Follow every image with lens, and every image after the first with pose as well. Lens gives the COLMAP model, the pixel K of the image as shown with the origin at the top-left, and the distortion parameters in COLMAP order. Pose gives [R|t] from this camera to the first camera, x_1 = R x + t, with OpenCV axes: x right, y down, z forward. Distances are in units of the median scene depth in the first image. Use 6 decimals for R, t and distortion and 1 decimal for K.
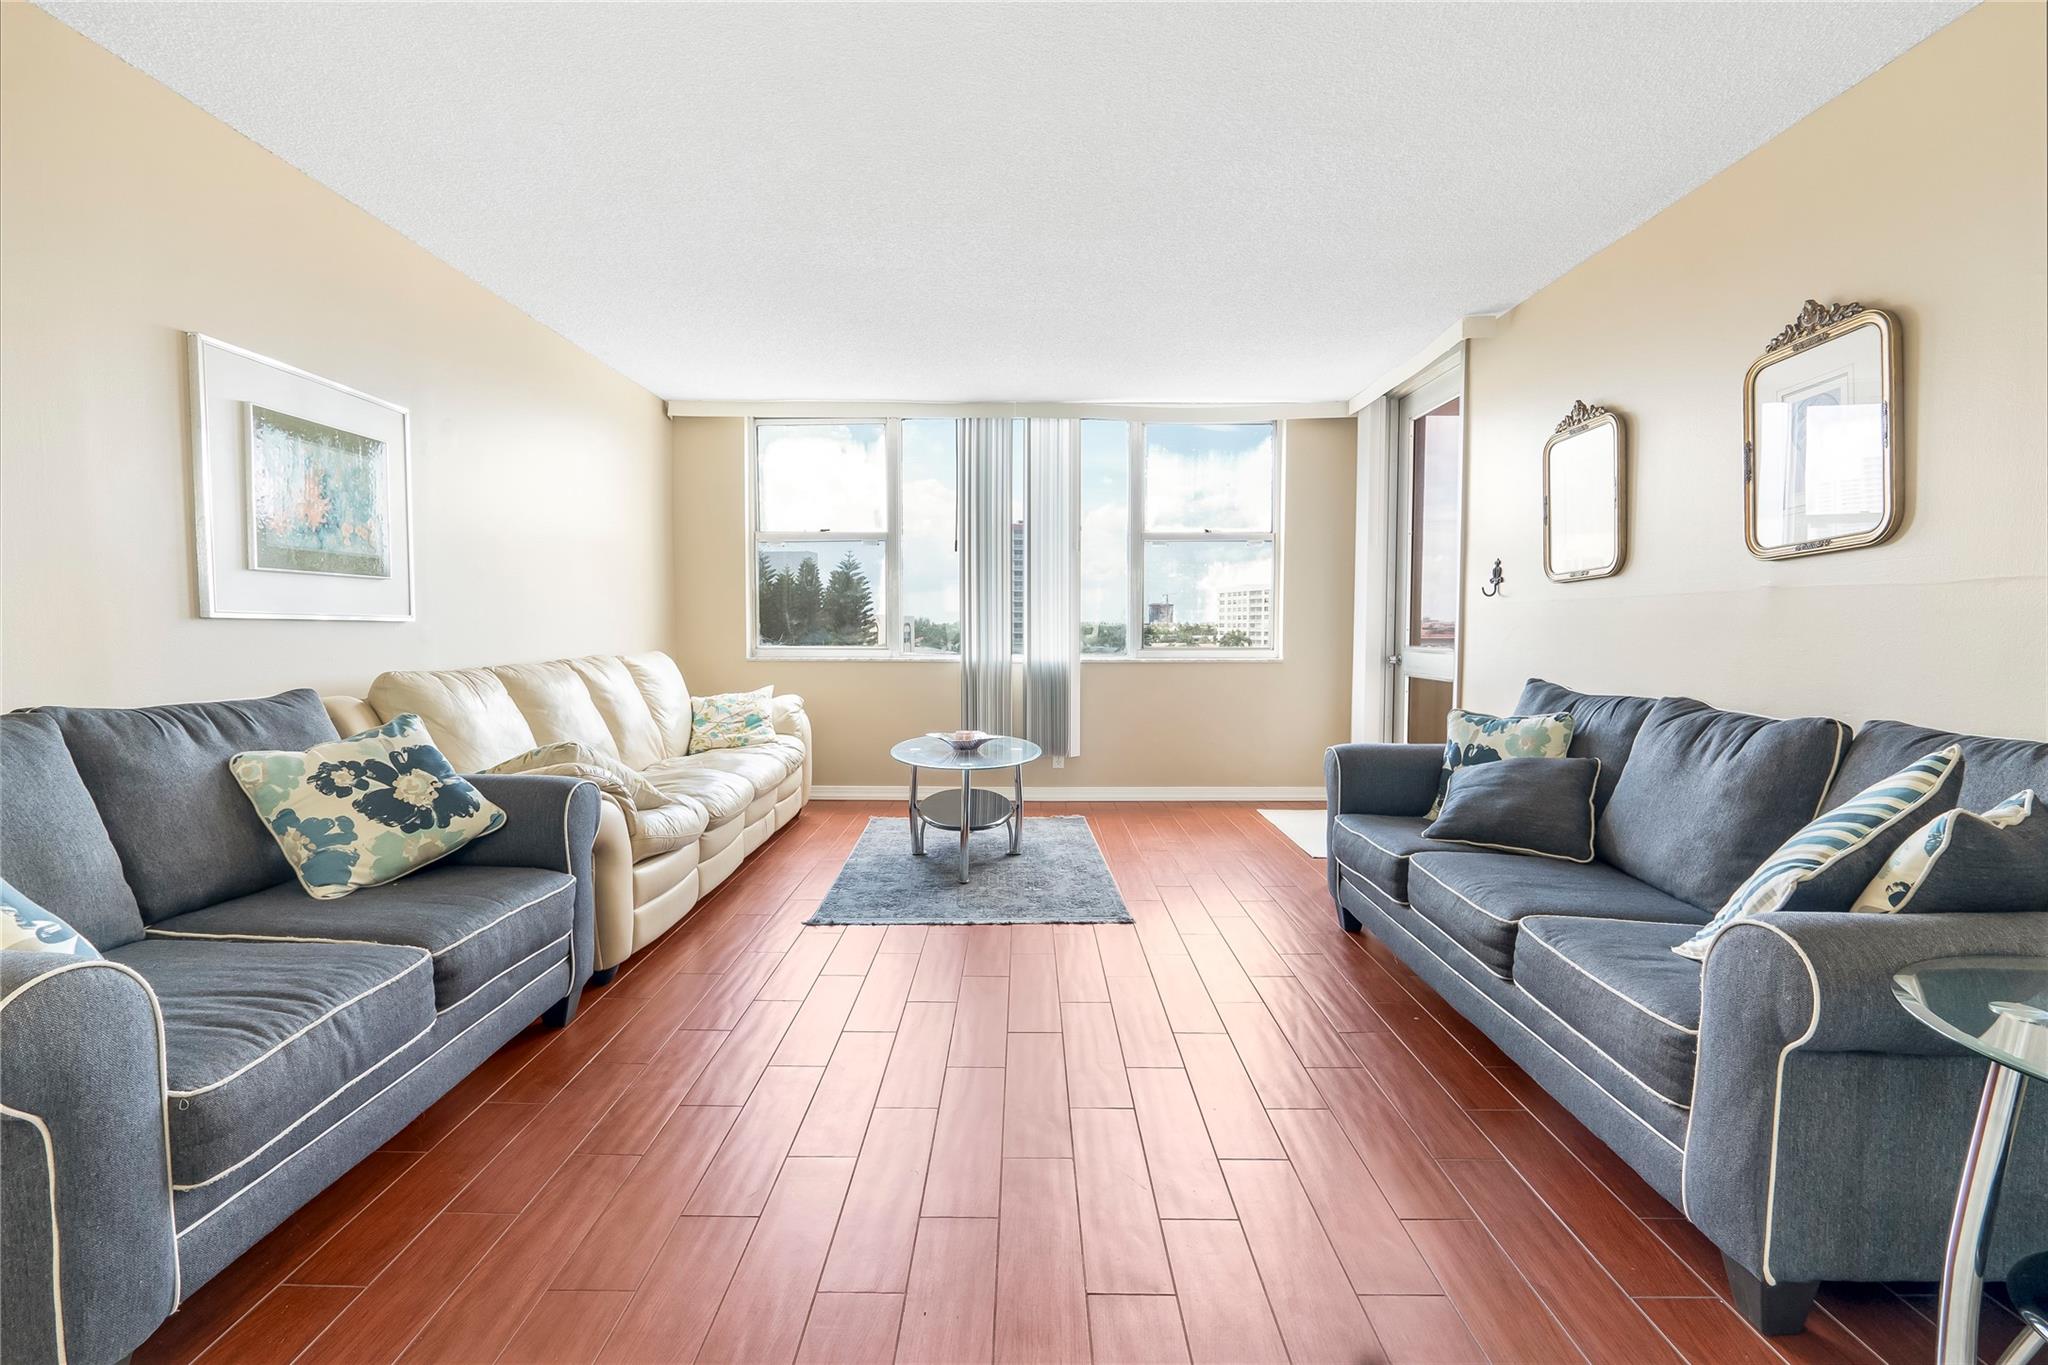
lens RADIAL K [[938.7, 0, 1016.9], [0, 938.7, 679.7], [0, 0, 1]] dist [-0.002383, -0.000504]
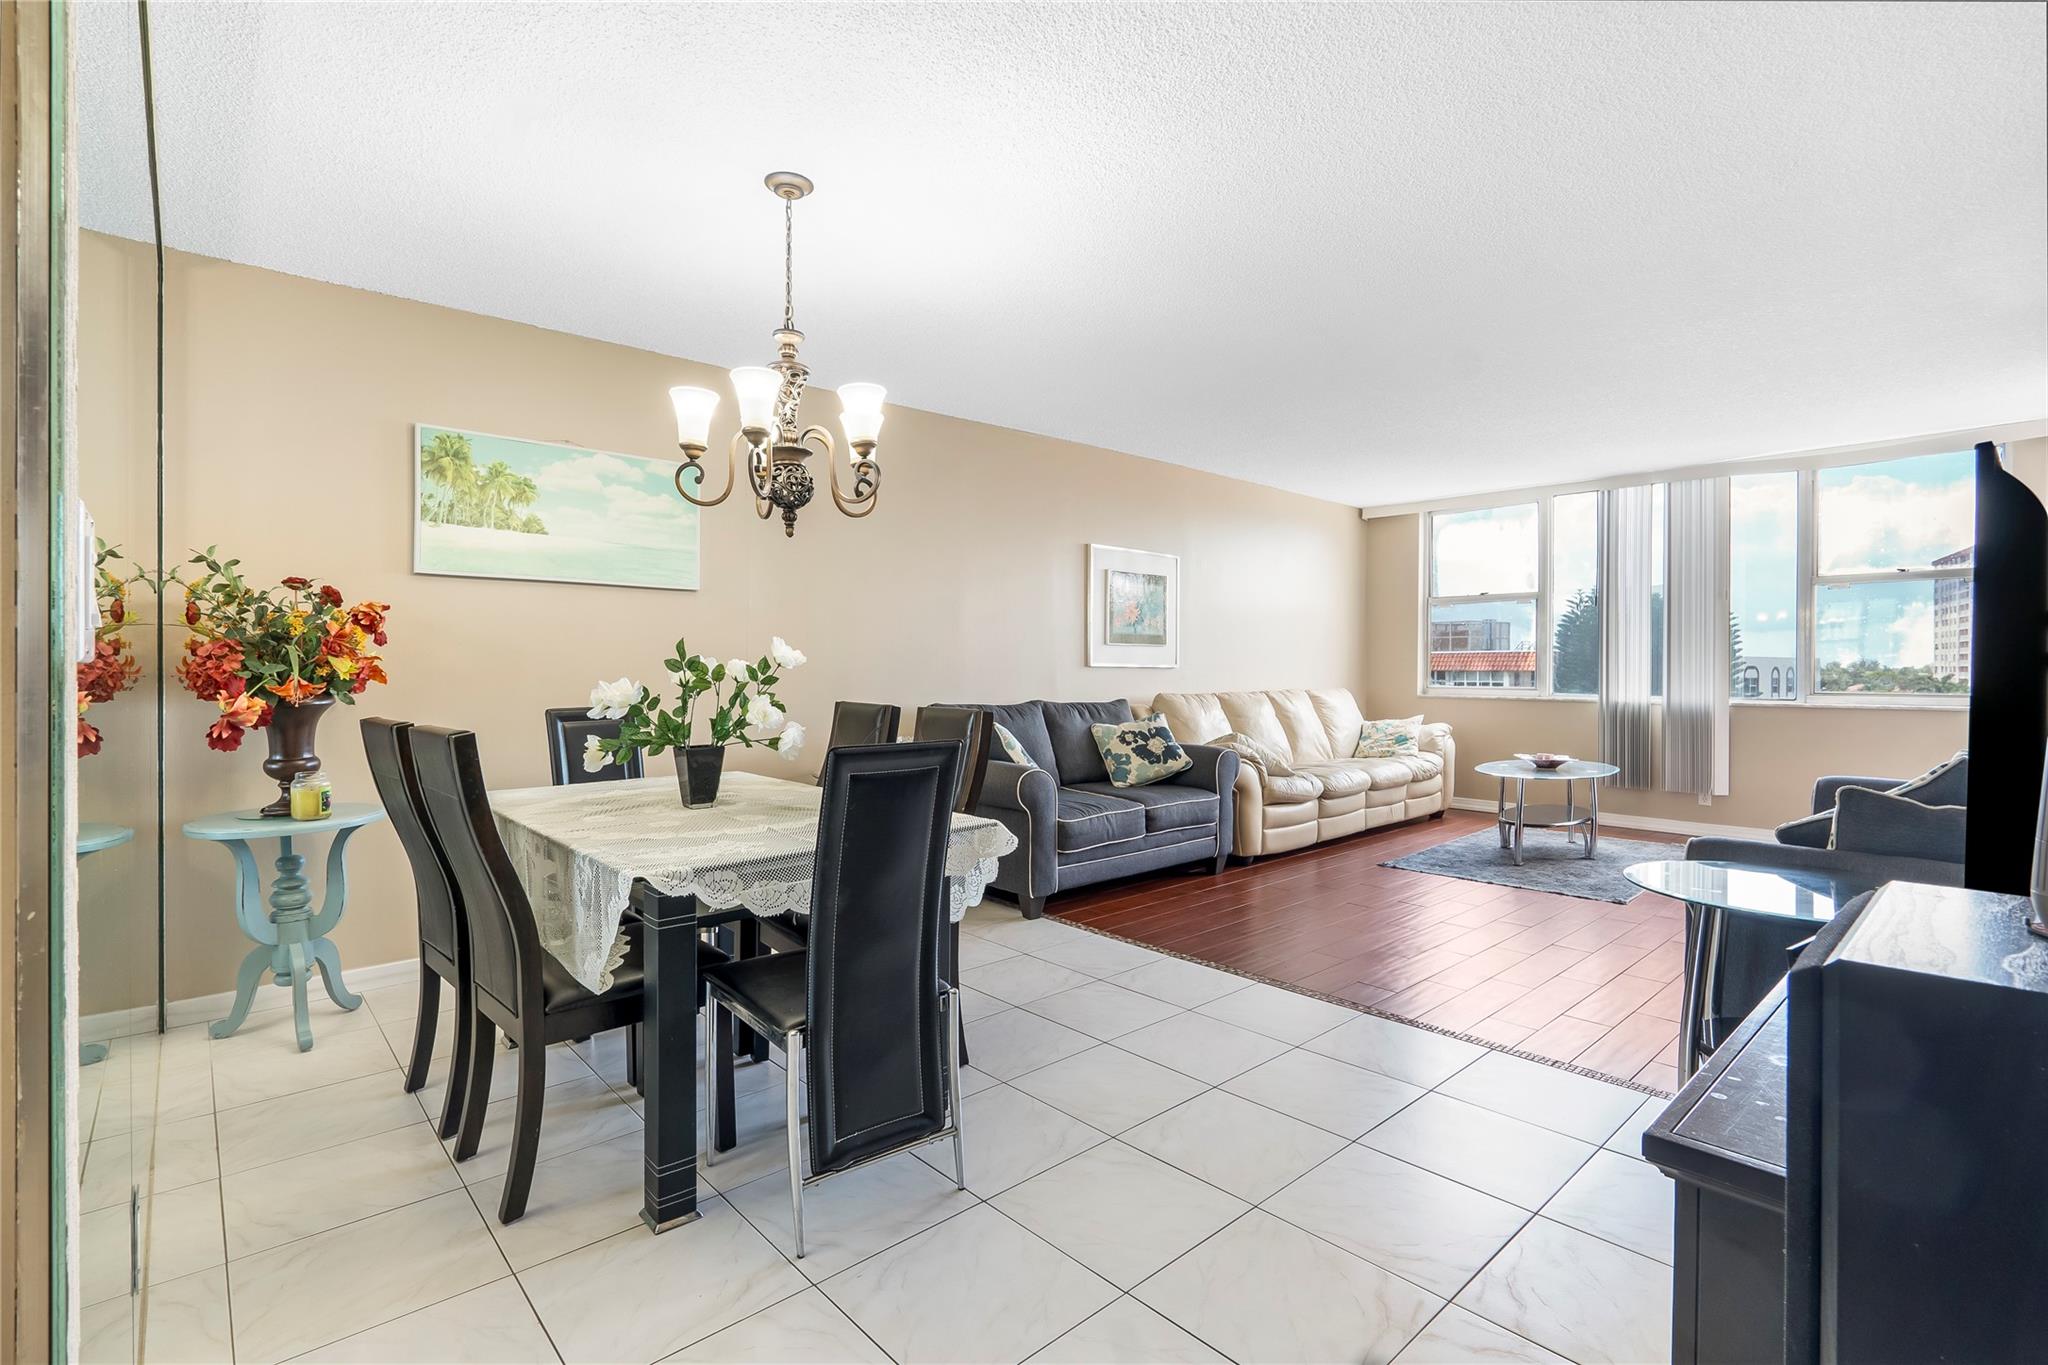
lens RADIAL K [[952.3, 0, 1023.5], [0, 952.3, 673.1], [0, 0, 1]] dist [-0.002006, 0.000112]
pose [[0.673470, 0.002963, -0.739209, 0.732522], [-0.043009, 0.998455, -0.035183, 0.038427], [0.737963, 0.055487, 0.672557, -0.671124]]
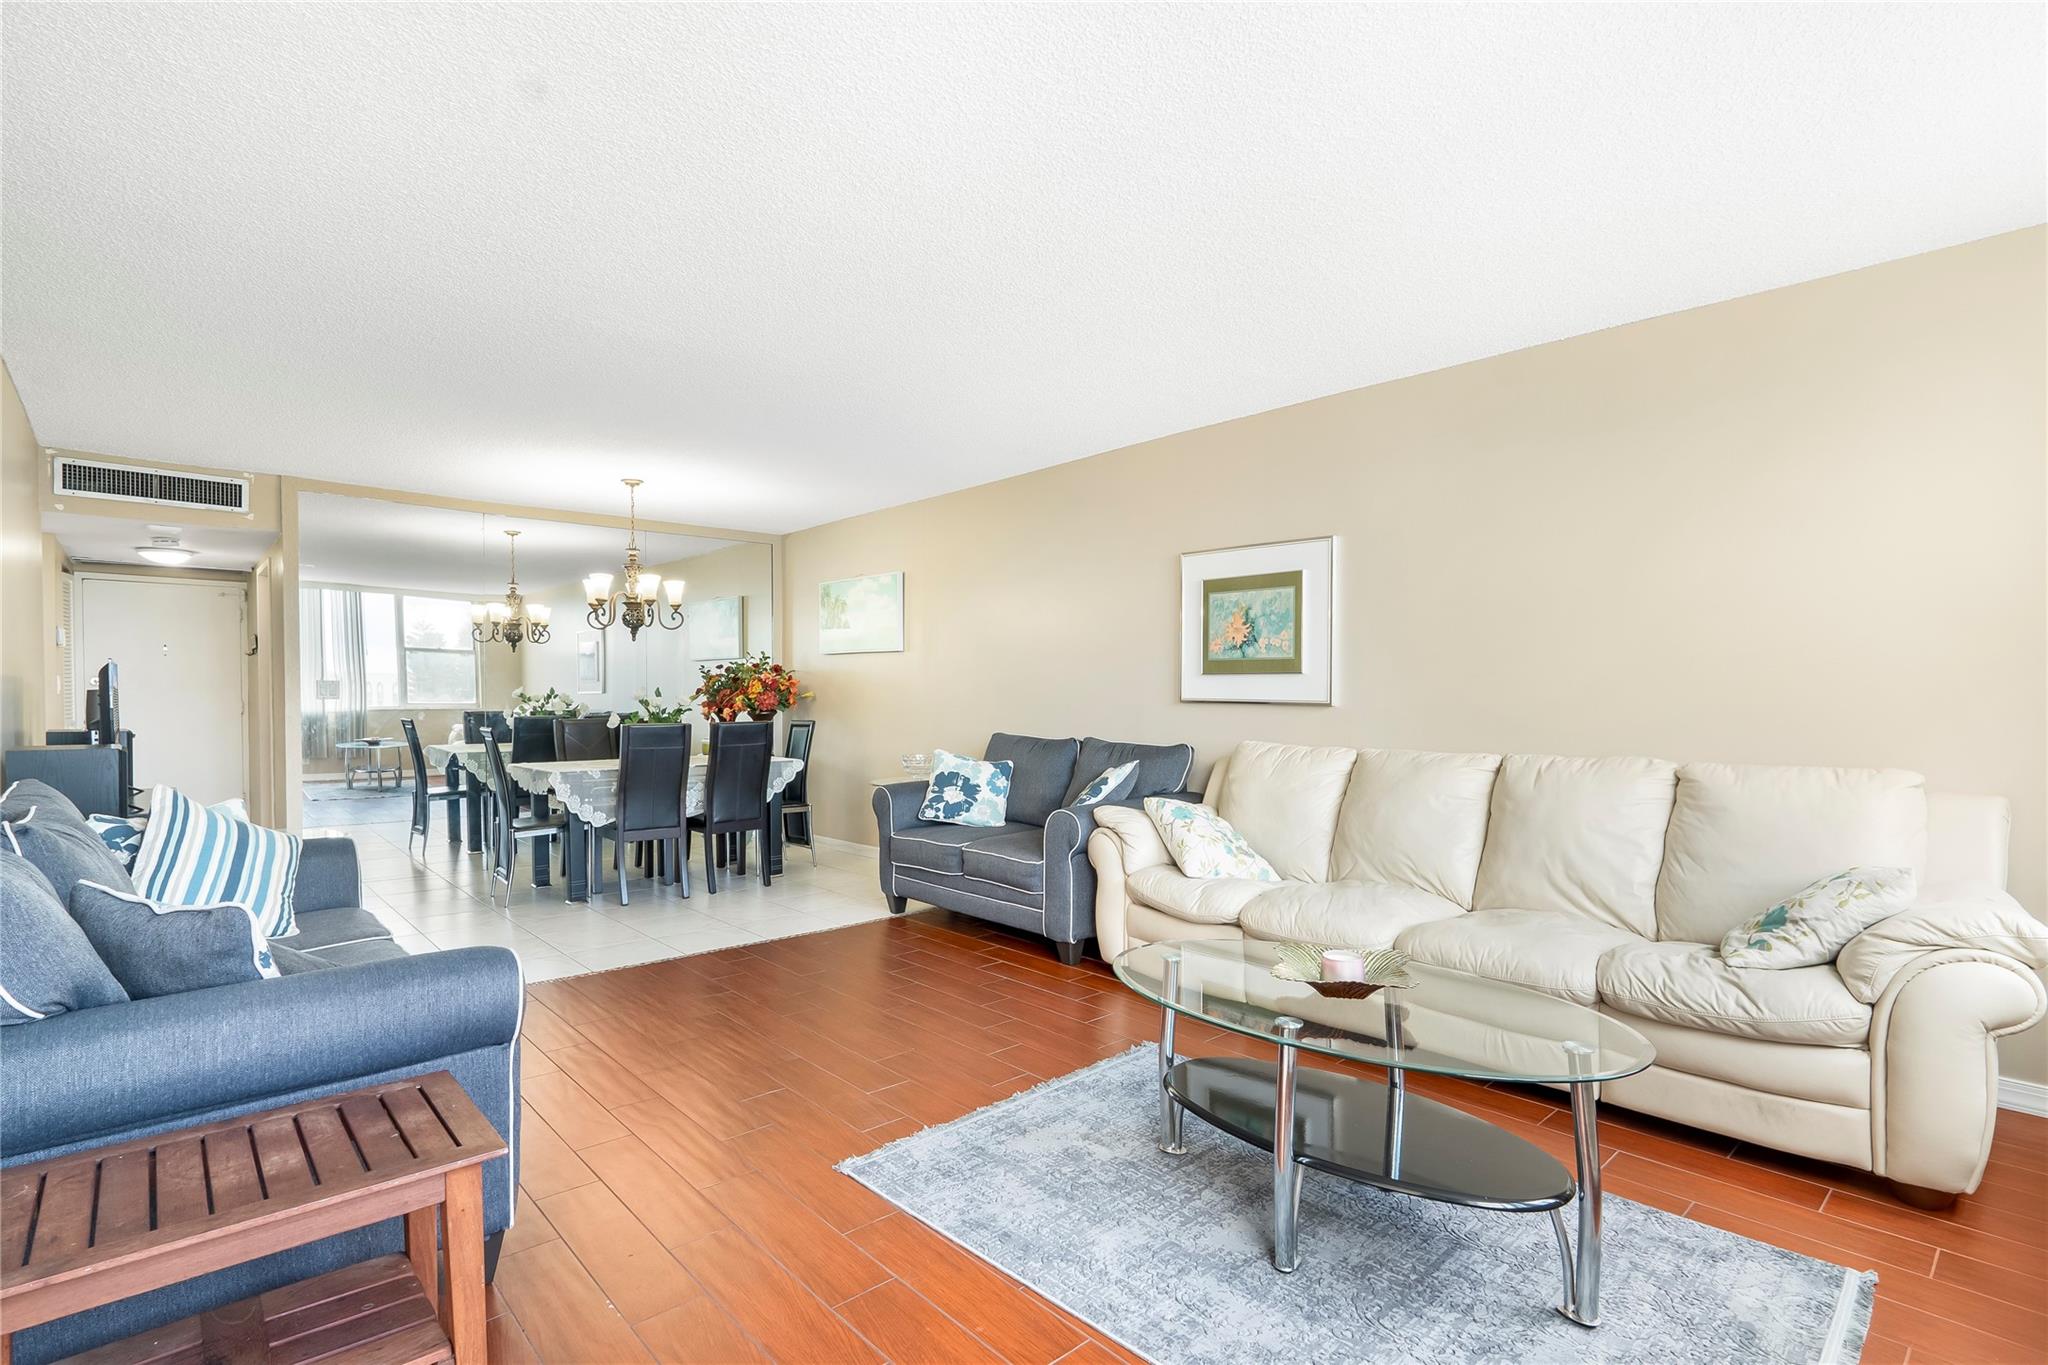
lens RADIAL K [[967.2, 0, 1024.0], [0, 967.2, 682.5], [0, 0, 1]] dist [-0.000647, 0.000021]
pose [[-0.734242, -0.007427, -0.678847, 0.681251], [-0.042271, 0.998500, 0.034796, -0.156380], [0.677570, 0.054244, -0.733455, 2.170219]]
